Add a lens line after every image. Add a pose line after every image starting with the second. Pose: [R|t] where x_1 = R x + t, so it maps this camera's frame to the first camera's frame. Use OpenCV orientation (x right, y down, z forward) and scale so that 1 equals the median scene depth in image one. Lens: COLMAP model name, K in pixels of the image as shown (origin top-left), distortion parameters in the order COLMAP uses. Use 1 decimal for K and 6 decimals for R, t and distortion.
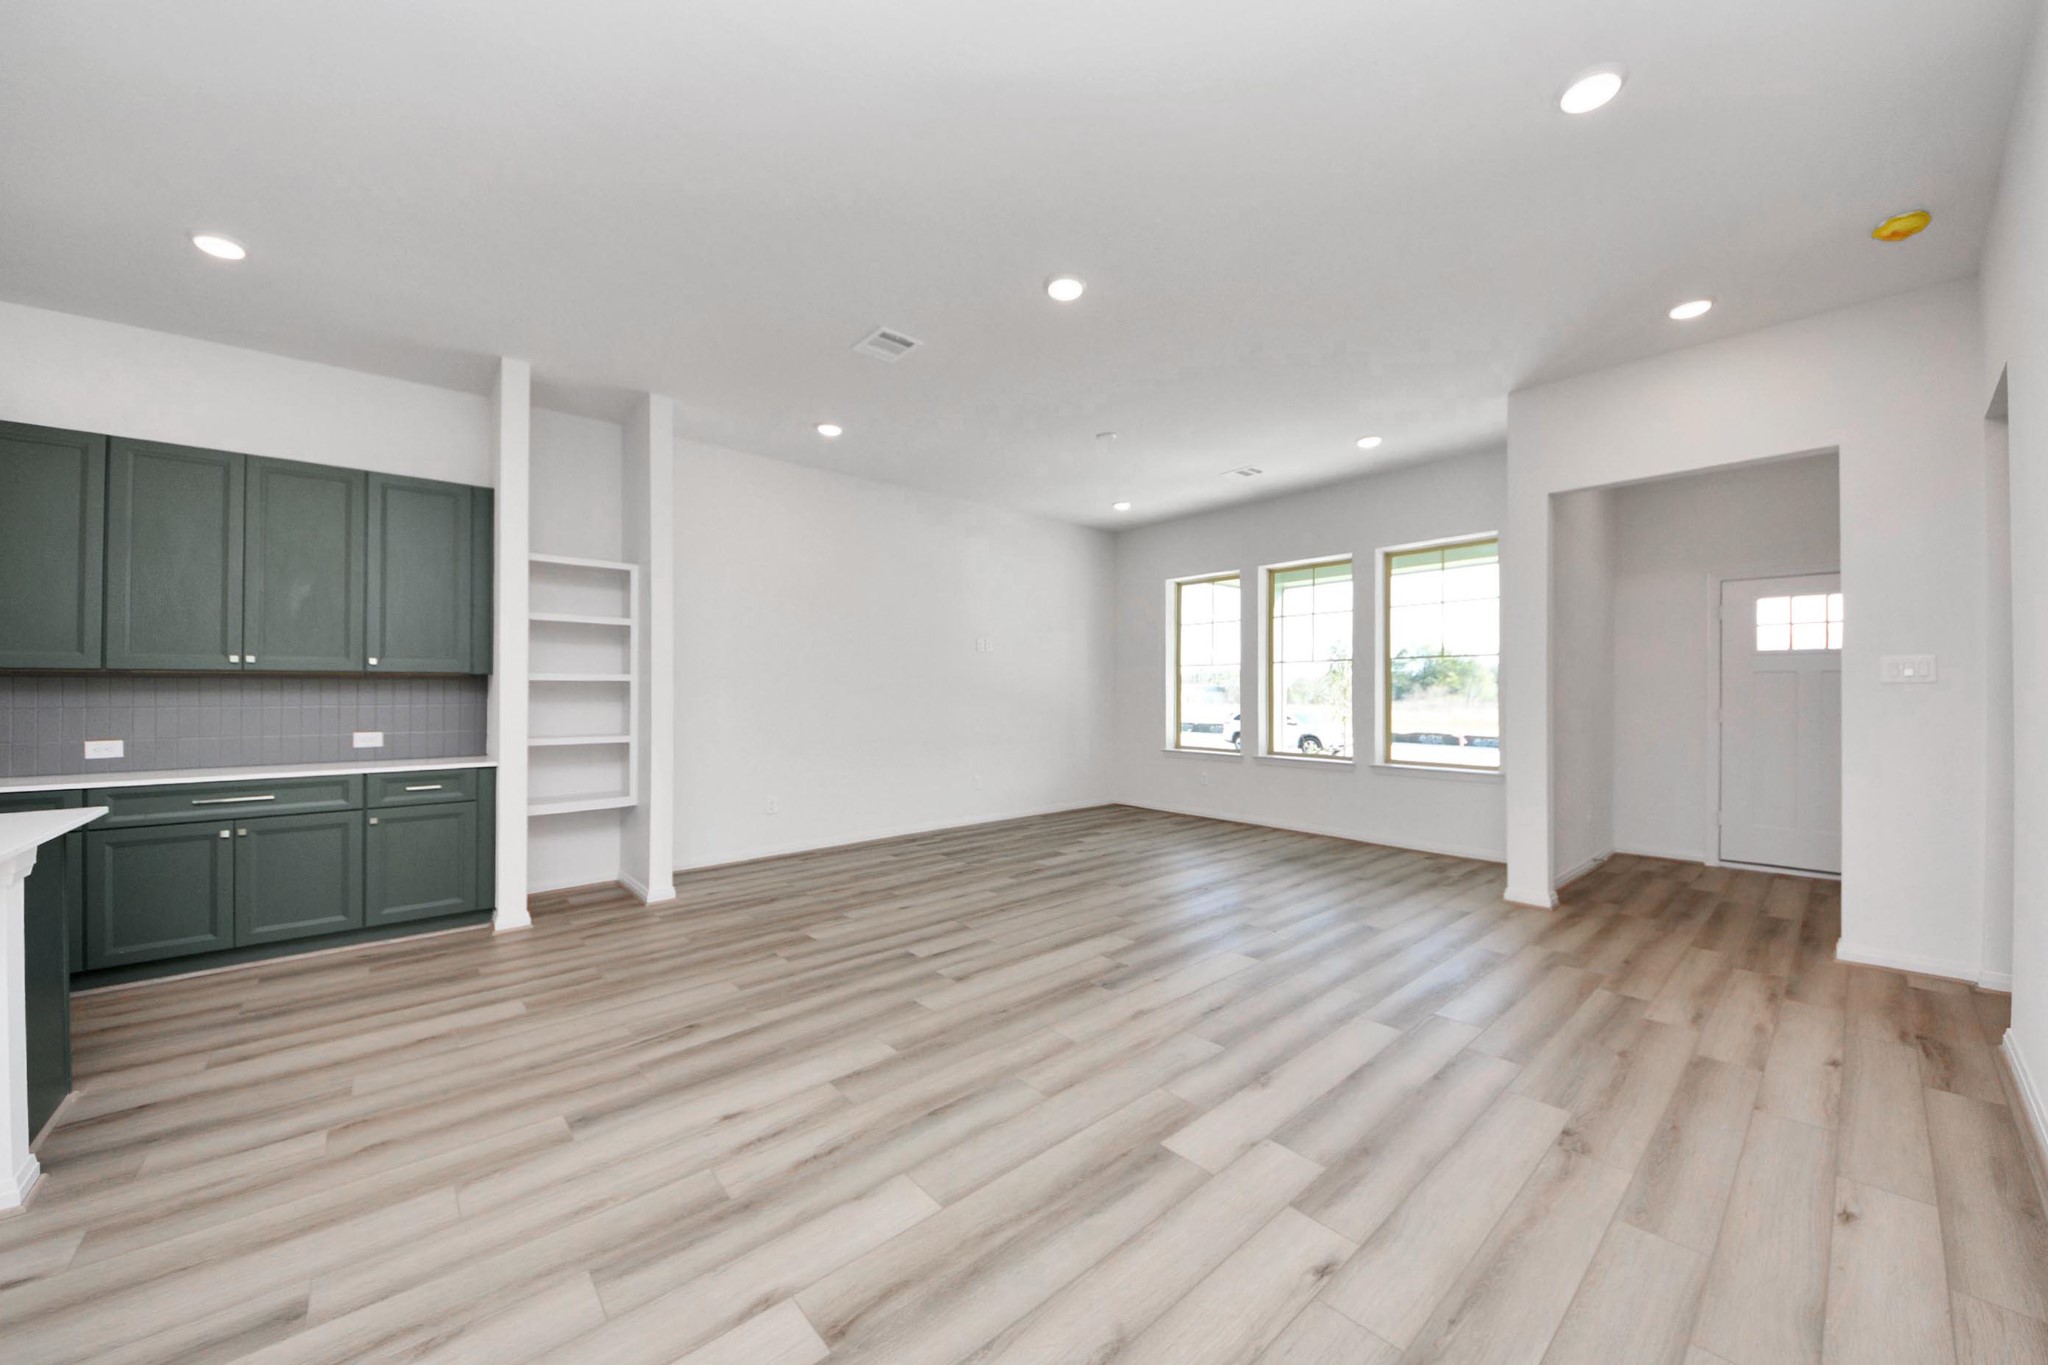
lens RADIAL K [[738.5, 0, 1015.9], [0, 738.5, 683.6], [0, 0, 1]] dist [0.026954, -0.015923]
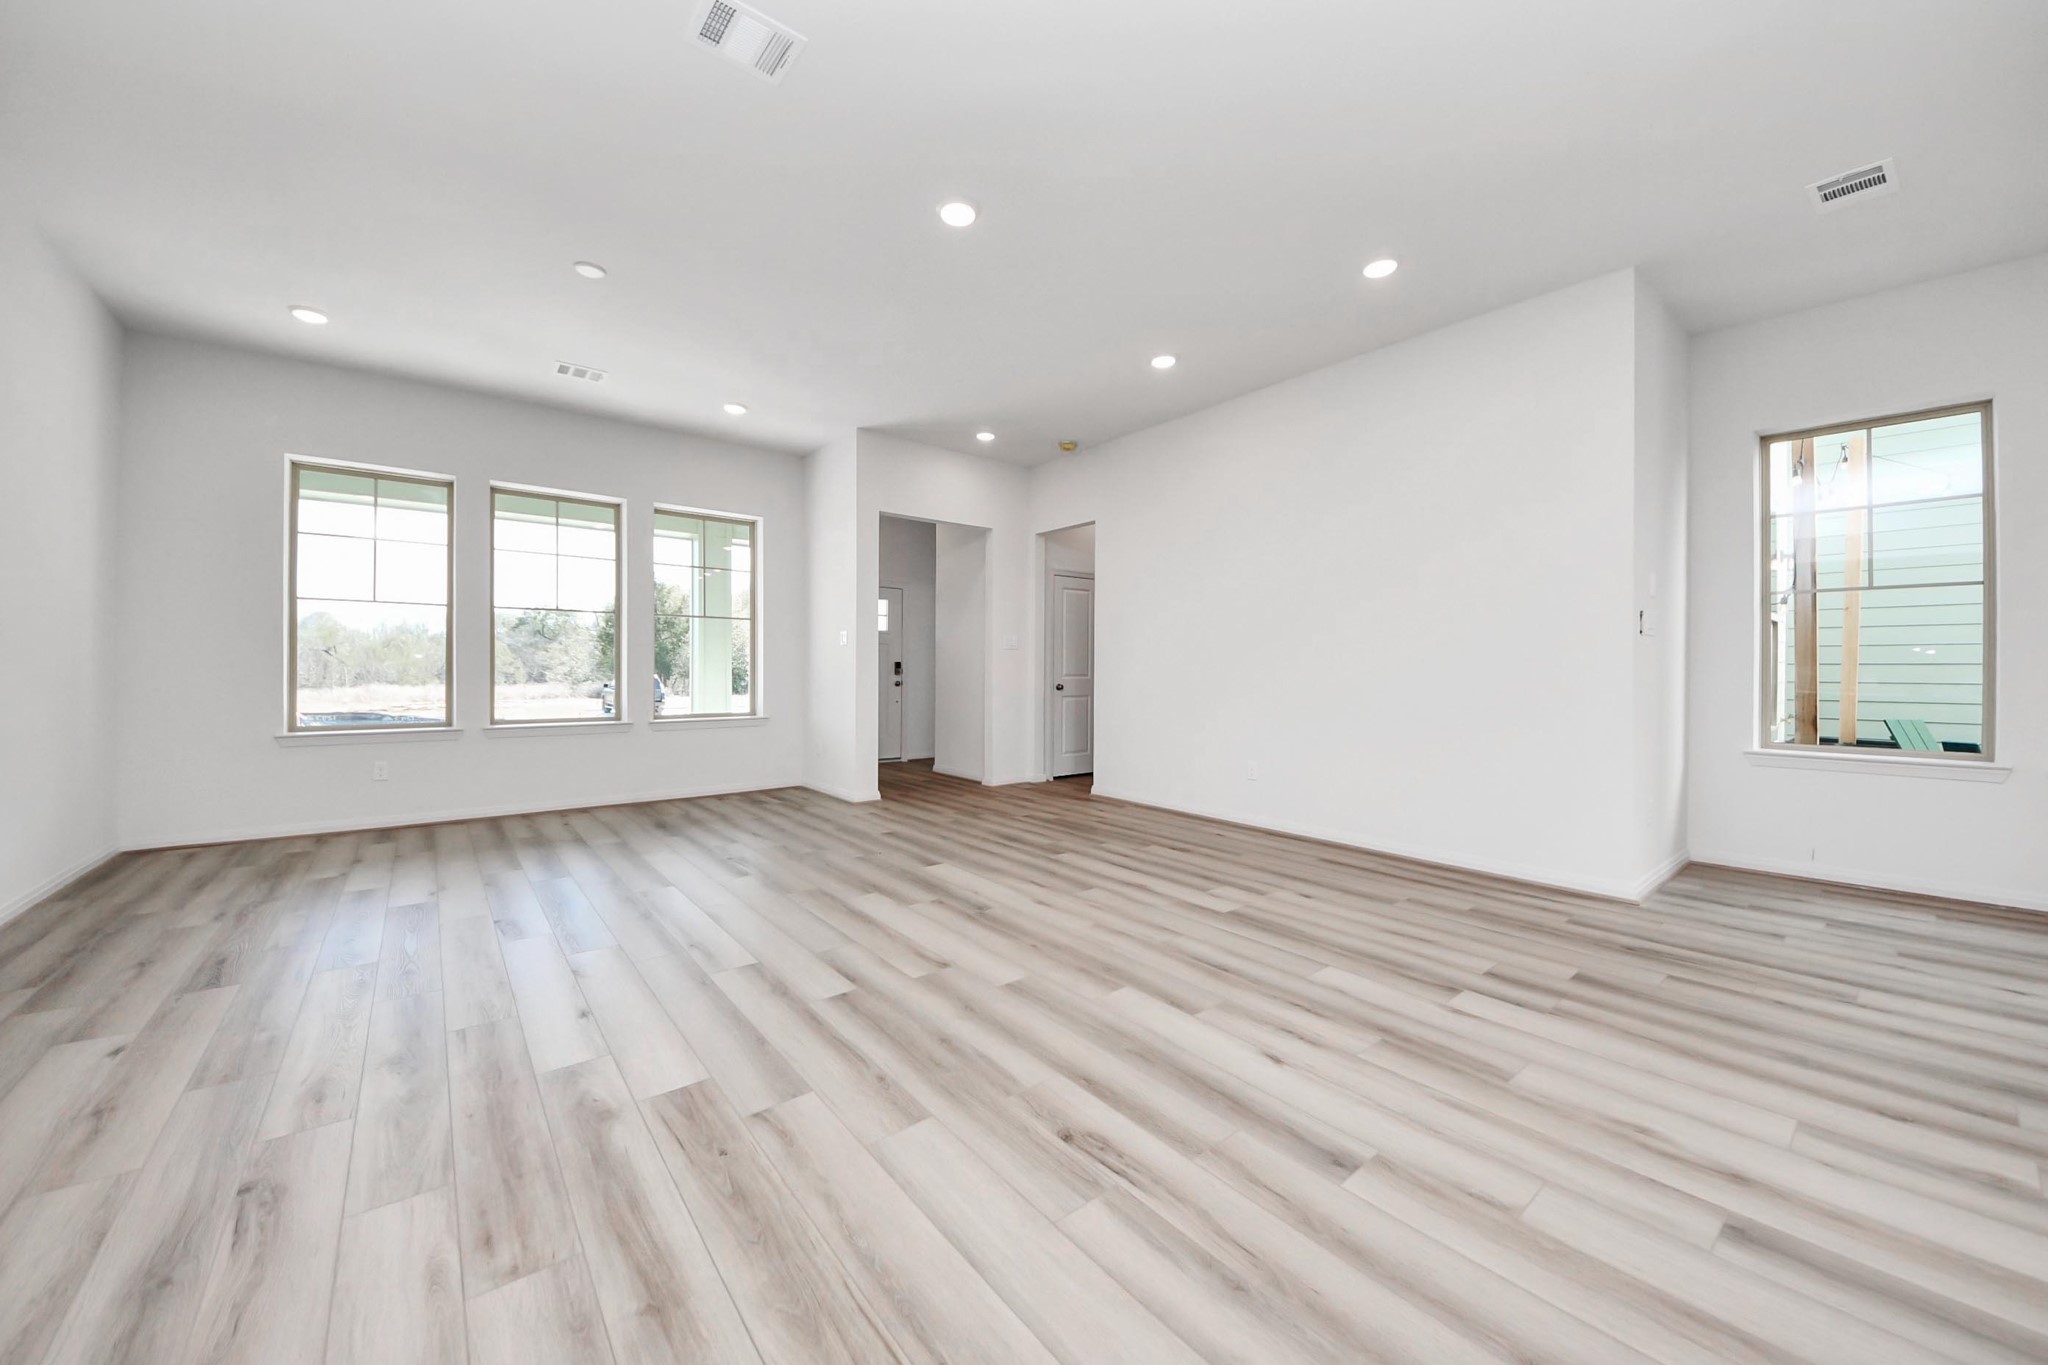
lens RADIAL K [[738.5, 0, 1015.9], [0, 738.5, 683.6], [0, 0, 1]] dist [0.026954, -0.015923]
pose [[0.043366, -0.016630, 0.998921, -0.839990], [-0.014400, 0.999747, 0.017269, 0.055580], [-0.998955, -0.015134, 0.043116, 0.813413]]
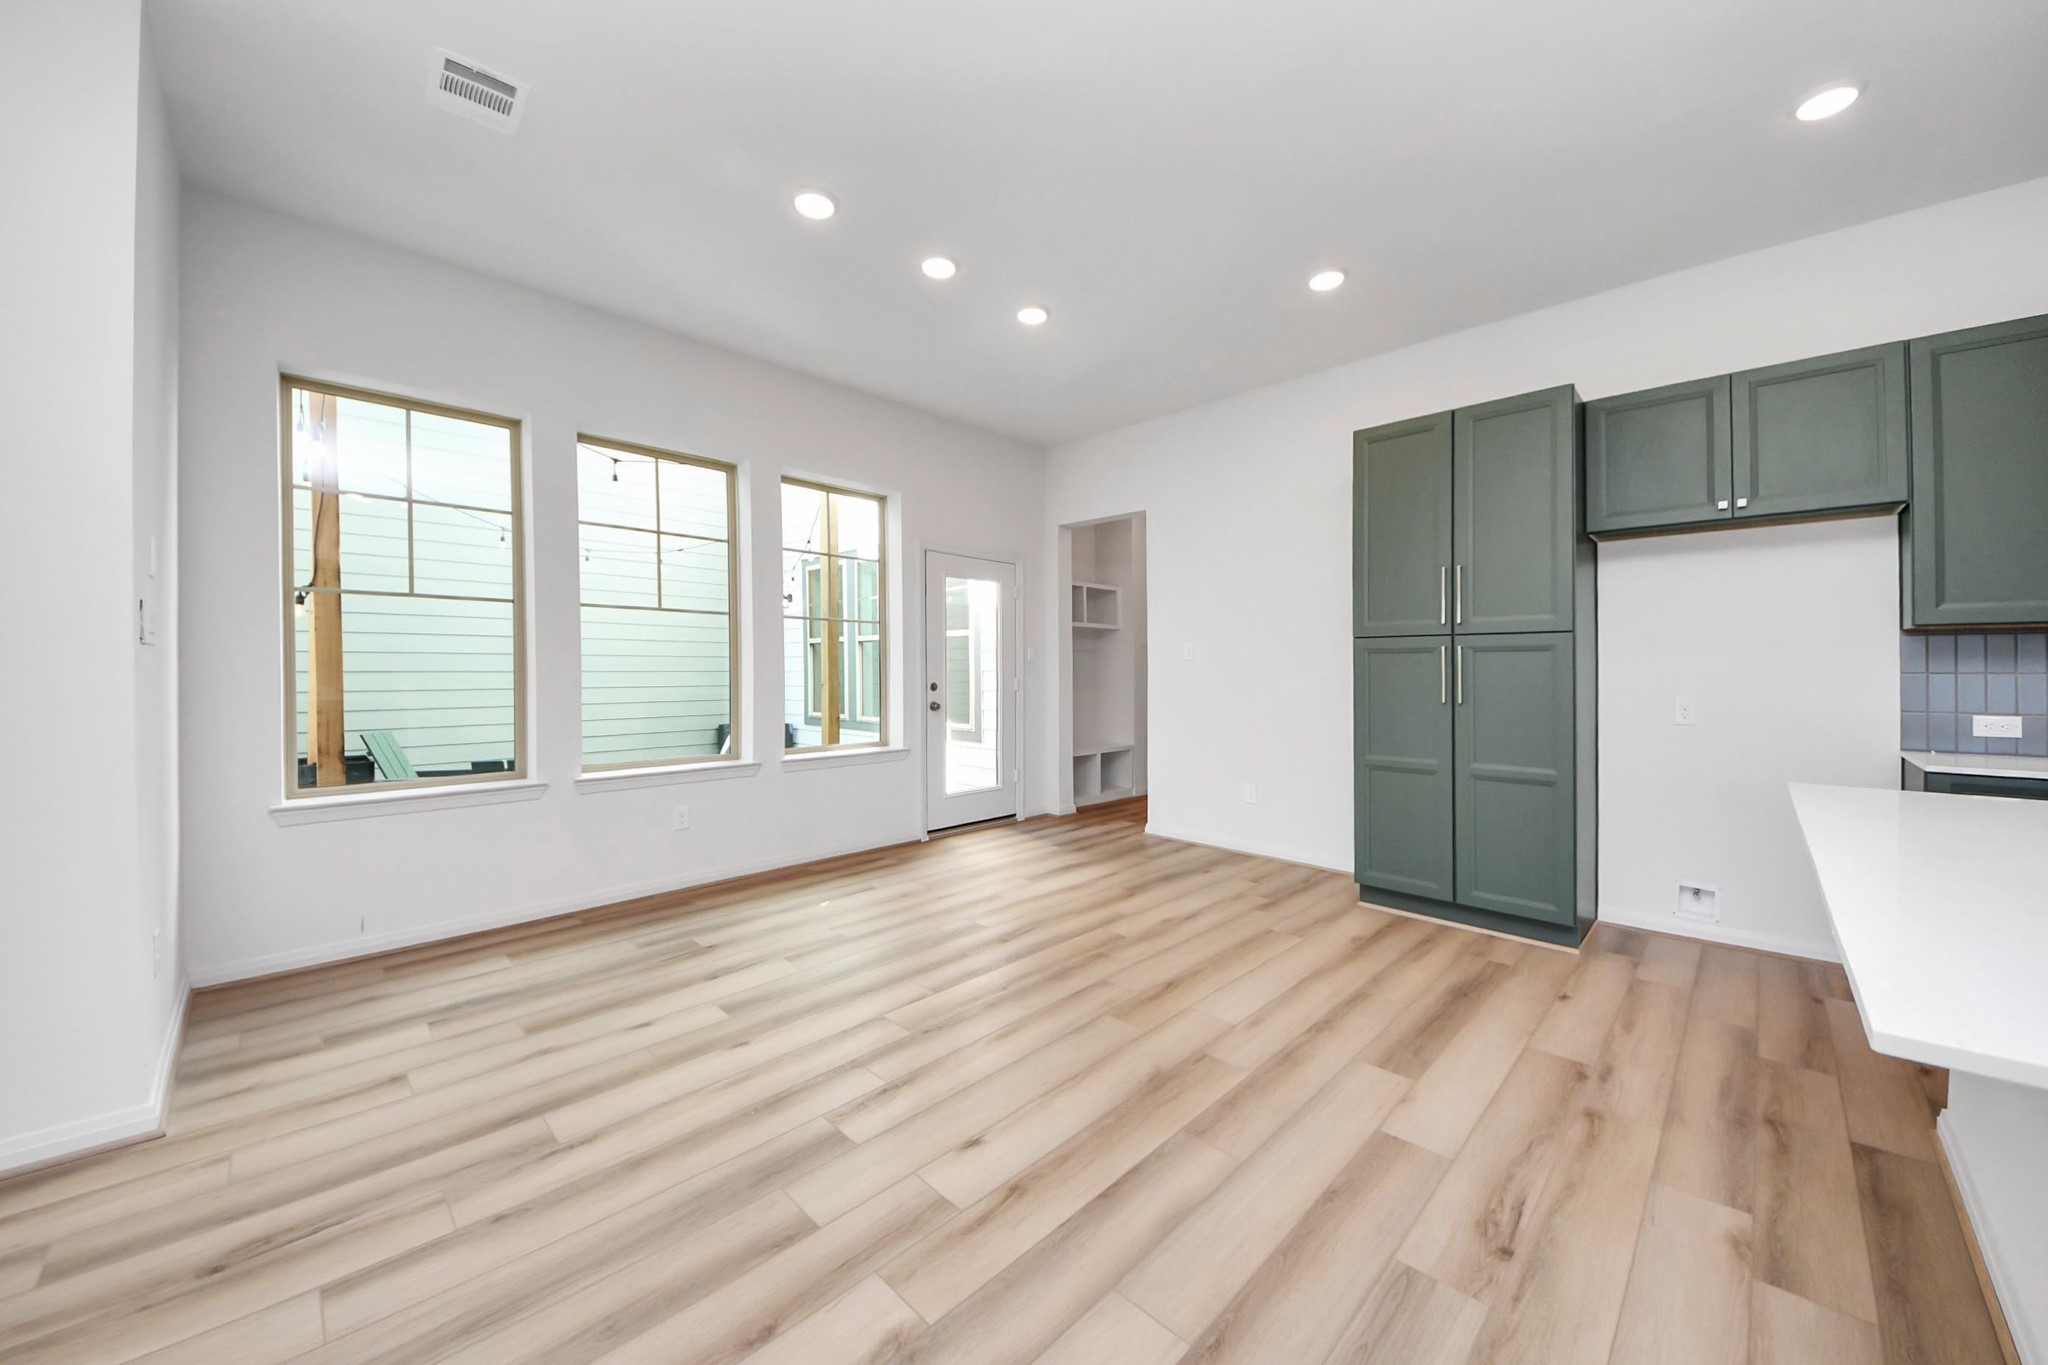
lens RADIAL K [[733.6, 0, 1028.0], [0, 733.6, 675.0], [0, 0, 1]] dist [0.011222, -0.008957]
pose [[-0.996745, -0.001394, -0.080607, -0.411407], [-0.001306, 0.999999, -0.001137, 0.017165], [0.080608, -0.001028, -0.996745, 0.610274]]
